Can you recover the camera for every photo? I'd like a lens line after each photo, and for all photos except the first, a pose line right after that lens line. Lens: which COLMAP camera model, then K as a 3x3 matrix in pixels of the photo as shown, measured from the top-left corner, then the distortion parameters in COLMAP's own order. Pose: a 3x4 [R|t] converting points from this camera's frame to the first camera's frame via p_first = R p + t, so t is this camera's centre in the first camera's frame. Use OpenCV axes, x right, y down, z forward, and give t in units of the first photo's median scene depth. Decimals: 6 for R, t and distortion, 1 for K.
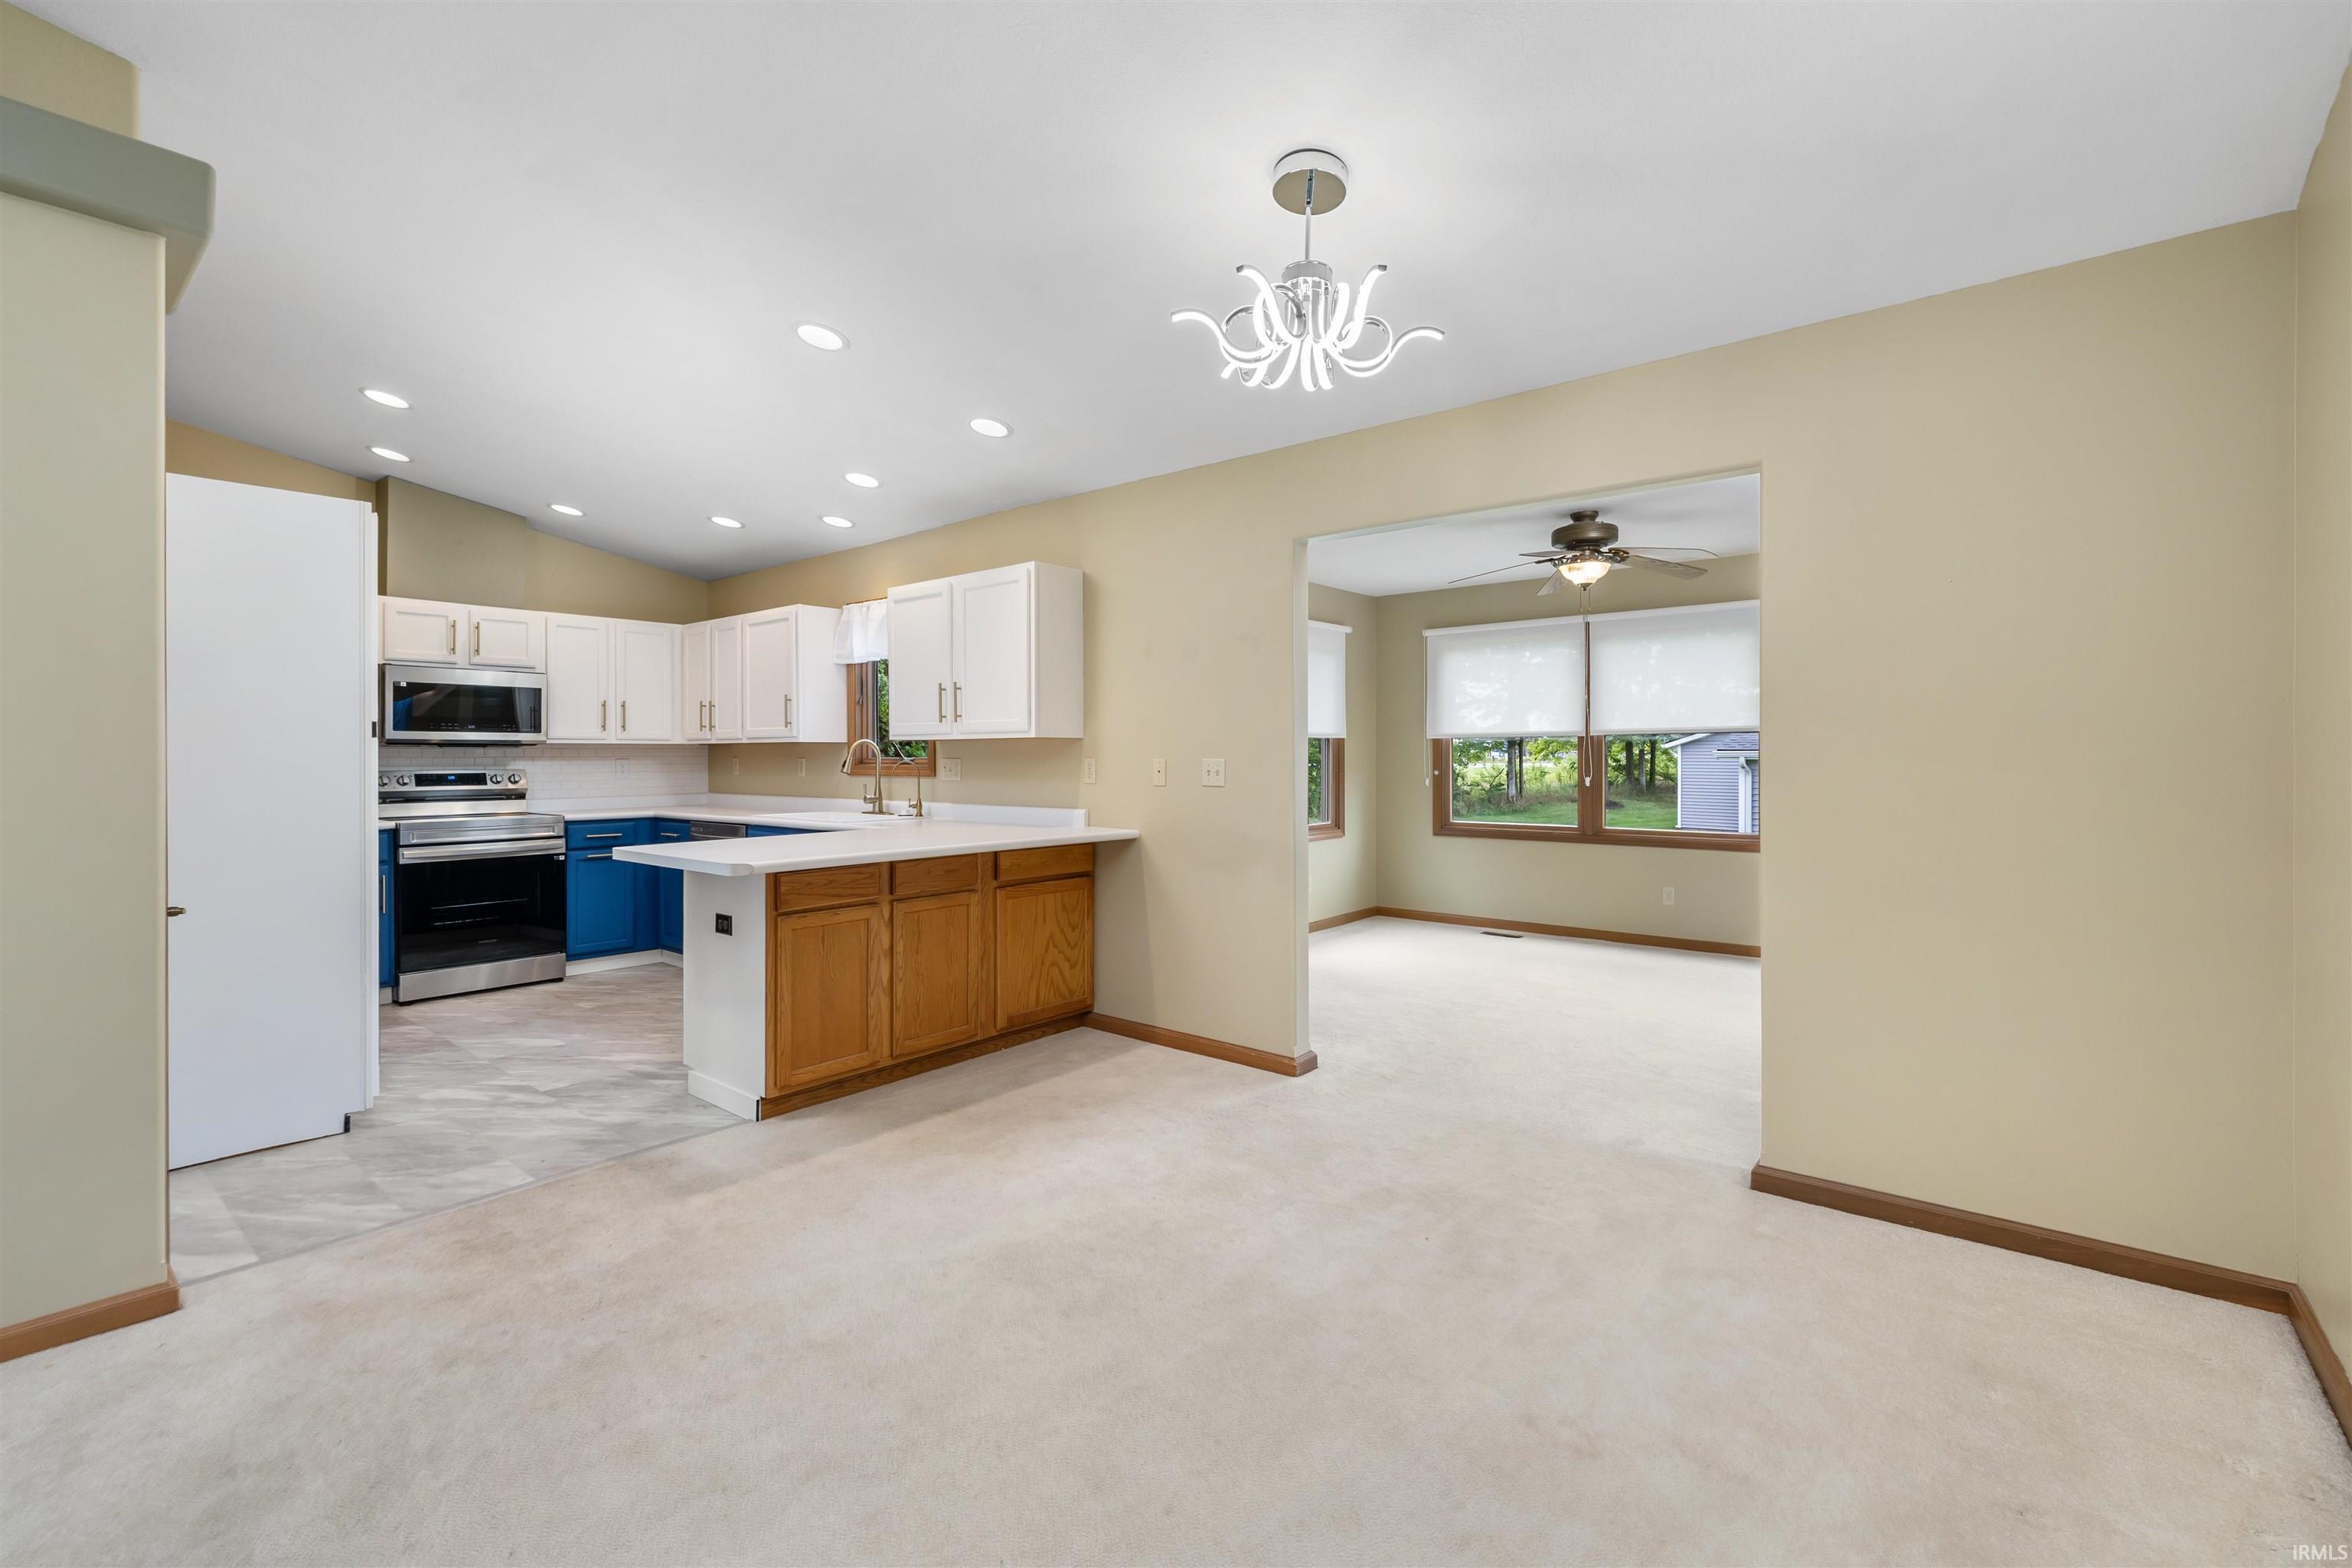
lens RADIAL K [[1016.5, 0, 1165.3], [0, 1016.5, 757.5], [0, 0, 1]] dist [0.002493, -0.000706]
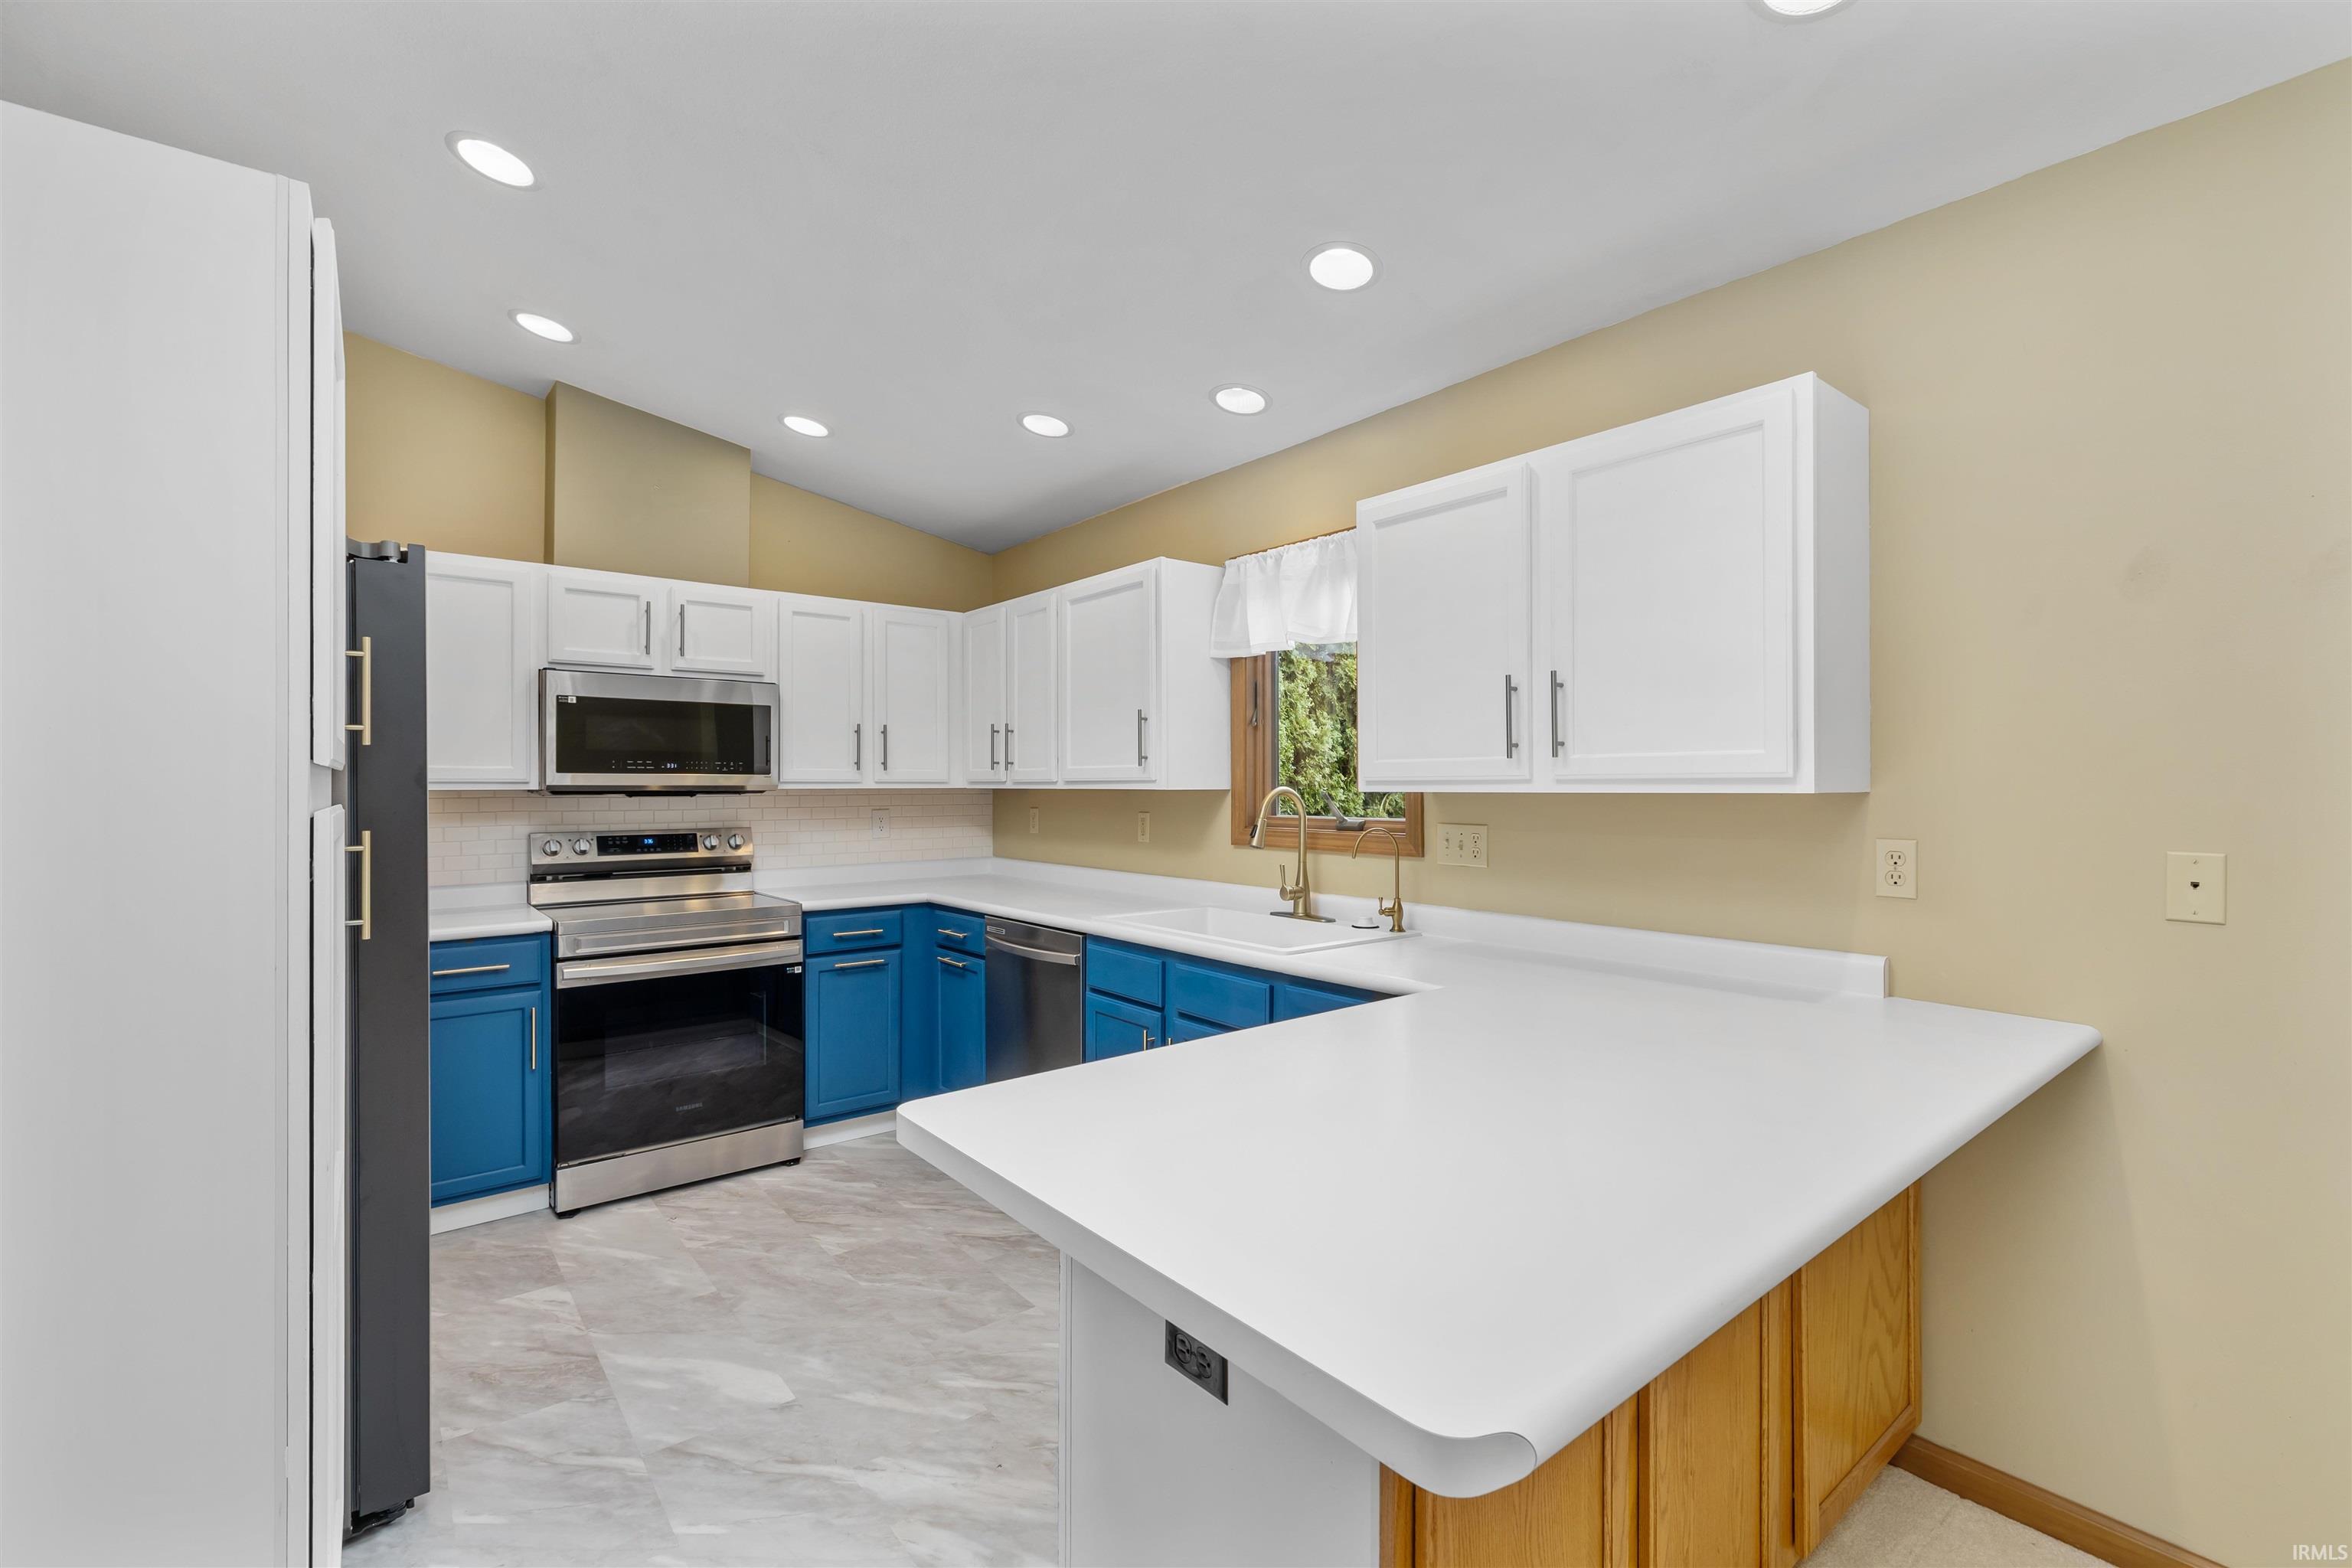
lens RADIAL K [[1016.5, 0, 1166.3], [0, 1016.5, 782.4], [0, 0, 1]] dist [0.002493, -0.000706]
pose [[0.980154, 0.000778, -0.198237, -0.242397], [-0.001239, 0.999997, -0.002199, -0.018294], [0.198235, 0.002401, 0.980152, 0.424043]]
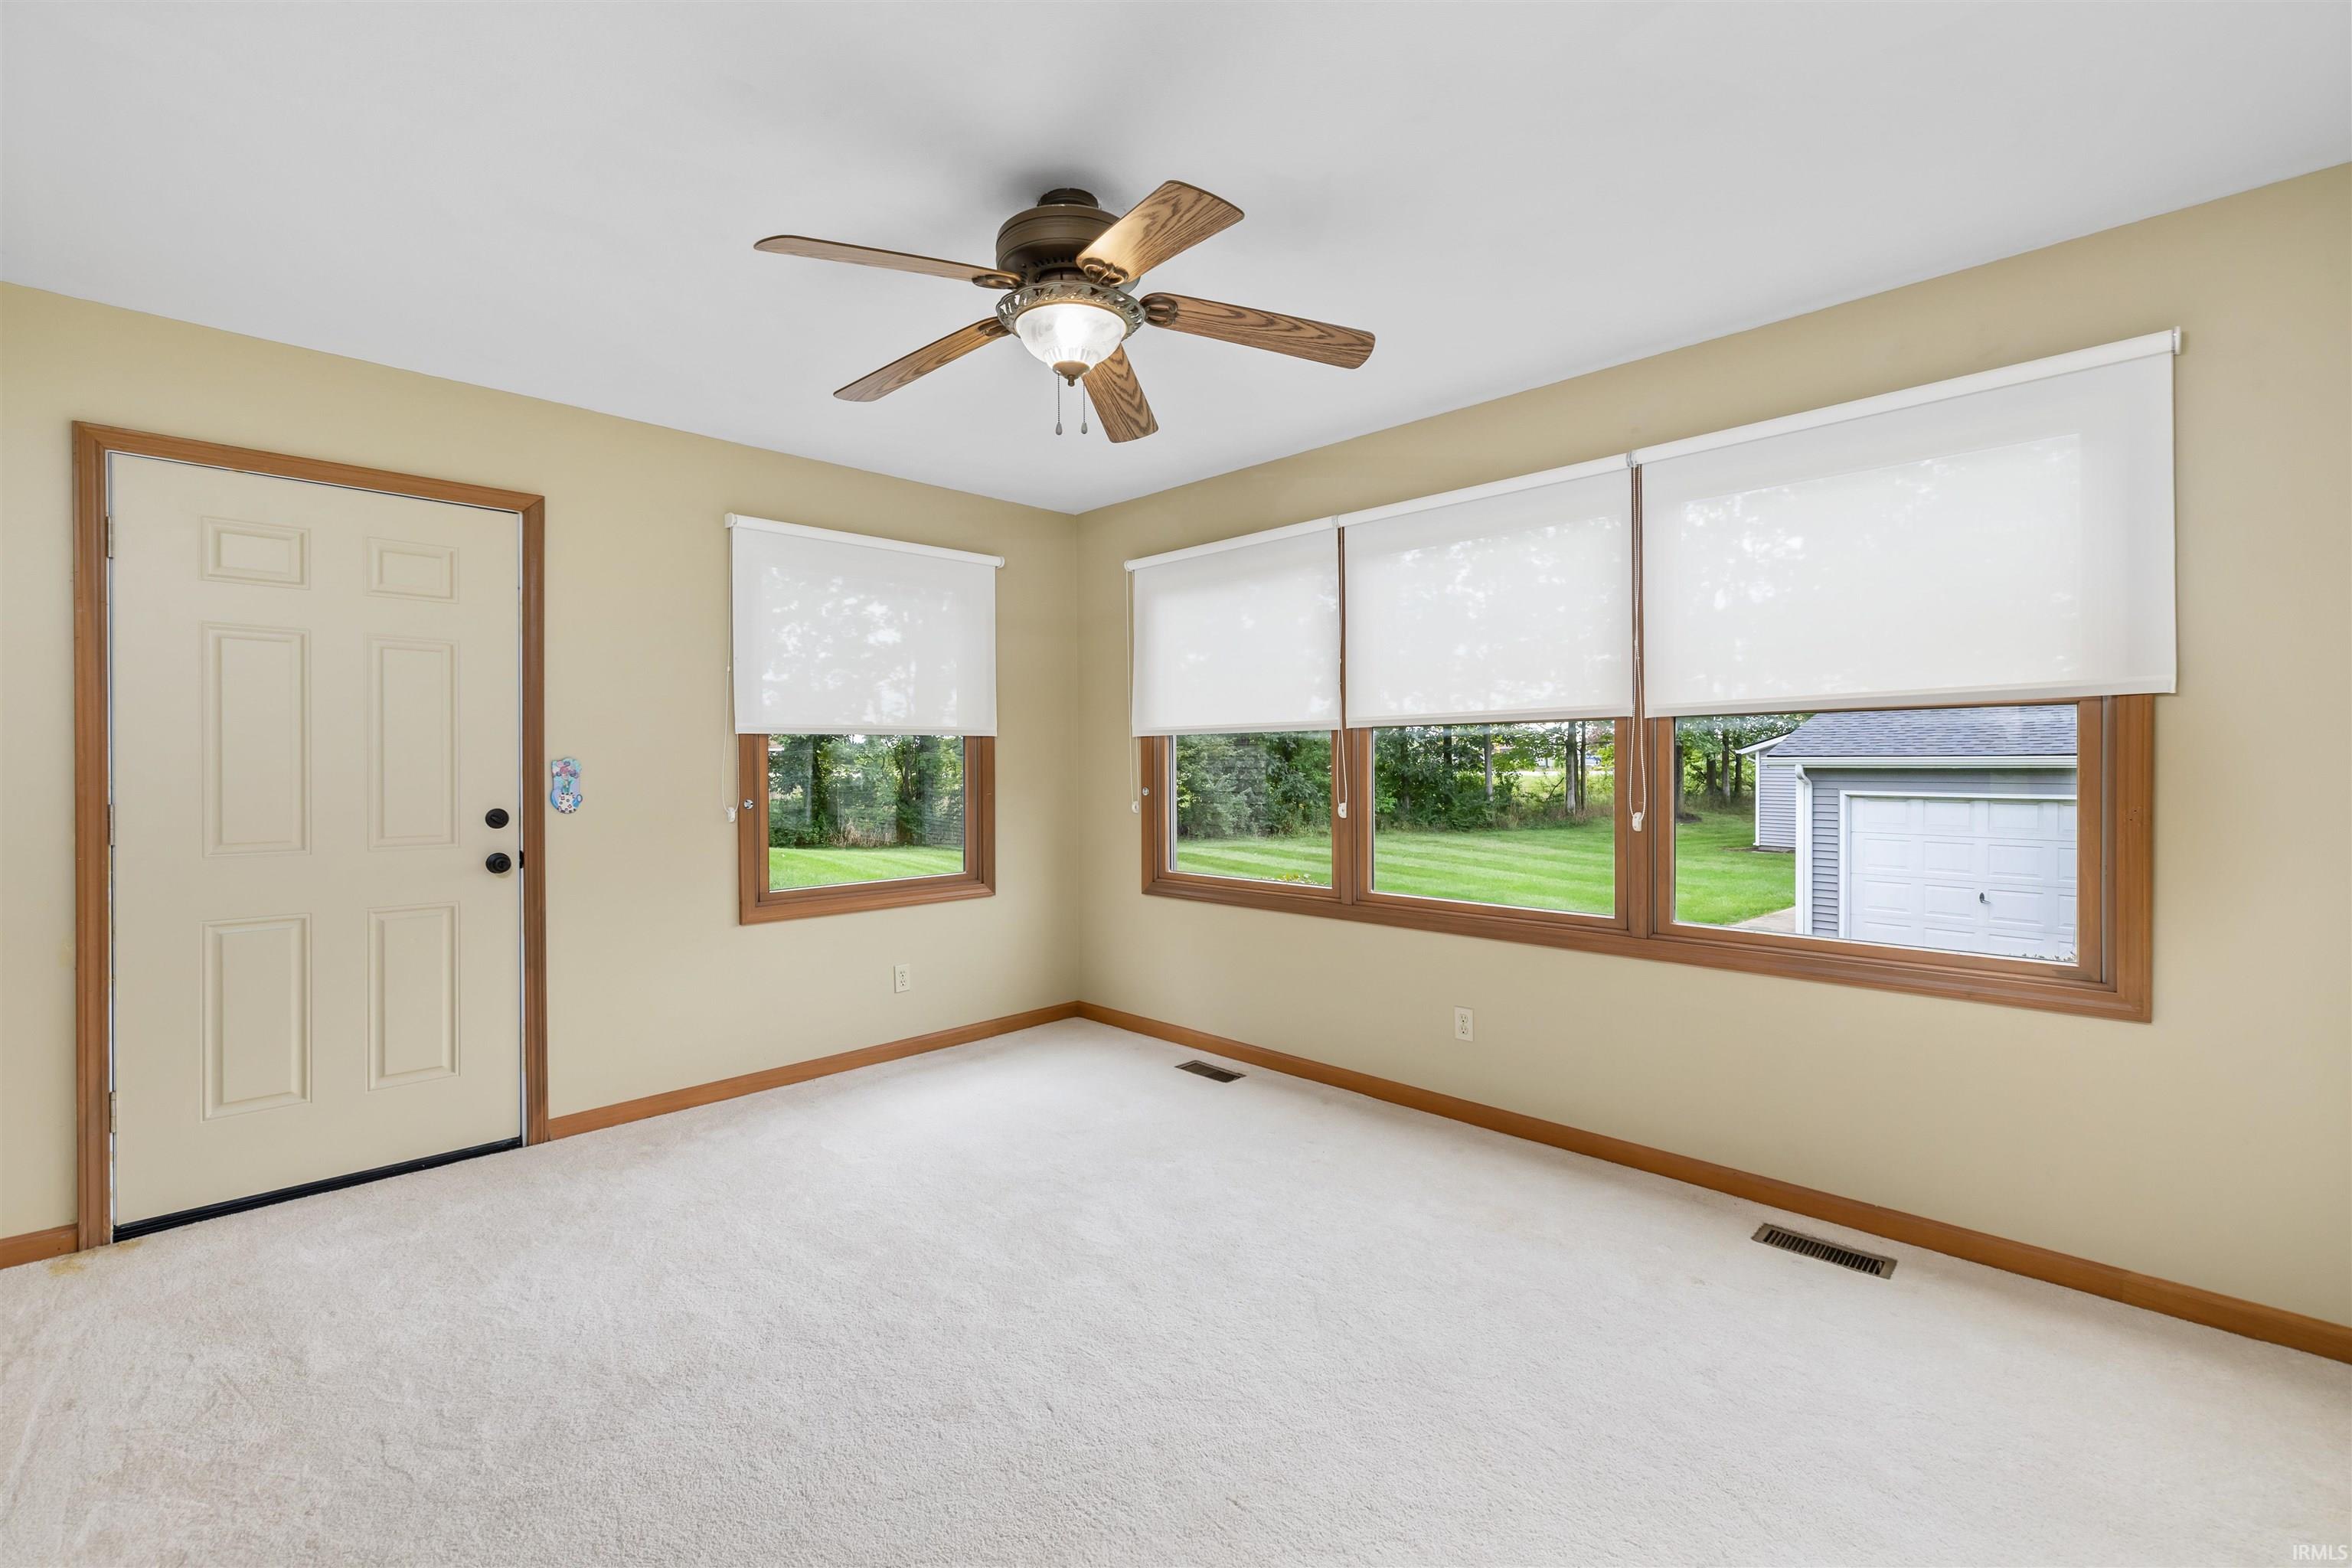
lens RADIAL K [[1016.5, 0, 1166.7], [0, 1016.5, 762.9], [0, 0, 1]] dist [0.002493, -0.000706]
pose [[0.996178, -0.000721, -0.087340, 0.445264], [0.000562, 0.999998, -0.001848, -0.001974], [0.087342, 0.001792, 0.996177, 0.520887]]
